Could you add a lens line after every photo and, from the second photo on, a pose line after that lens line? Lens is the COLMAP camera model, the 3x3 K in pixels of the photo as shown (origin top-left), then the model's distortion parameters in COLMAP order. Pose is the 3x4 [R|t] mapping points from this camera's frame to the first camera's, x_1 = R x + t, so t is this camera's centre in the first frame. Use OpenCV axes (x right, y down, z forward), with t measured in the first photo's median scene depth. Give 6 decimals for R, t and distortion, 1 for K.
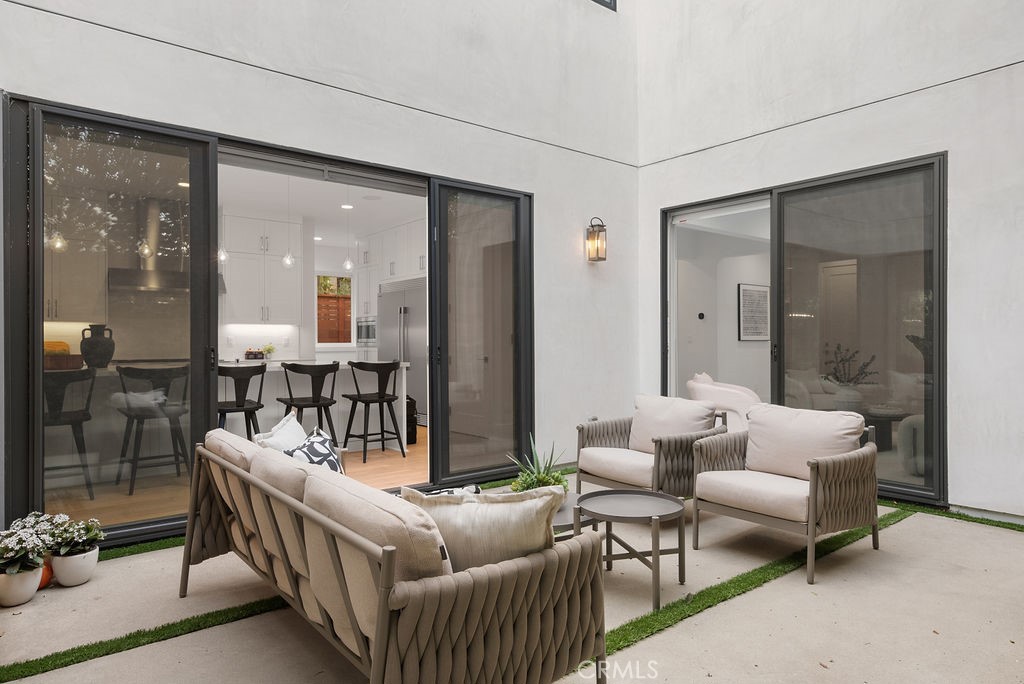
lens RADIAL K [[621.1, 0, 509.1], [0, 621.1, 347.9], [0, 0, 1]] dist [0.009301, 0.000078]
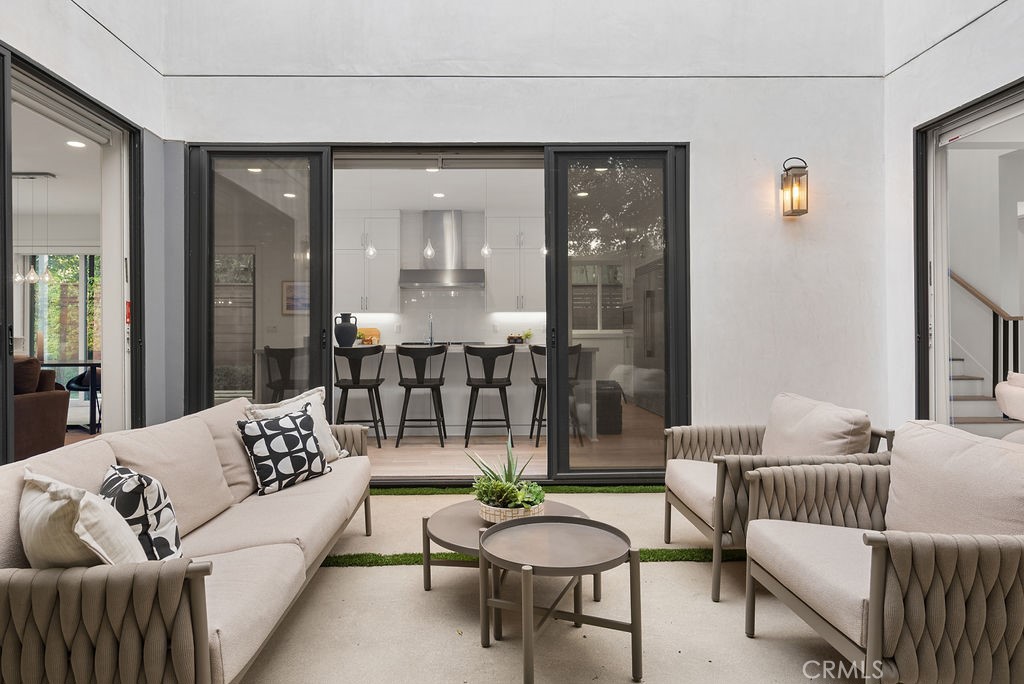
lens RADIAL K [[584.5, 0, 508.2], [0, 584.5, 332.5], [0, 0, 1]] dist [0.008357, -0.000554]
pose [[0.795635, -0.002153, -0.605772, 0.350101], [-0.002506, 0.999973, -0.006845, 0.009520], [0.605771, 0.006964, 0.795609, 0.267976]]
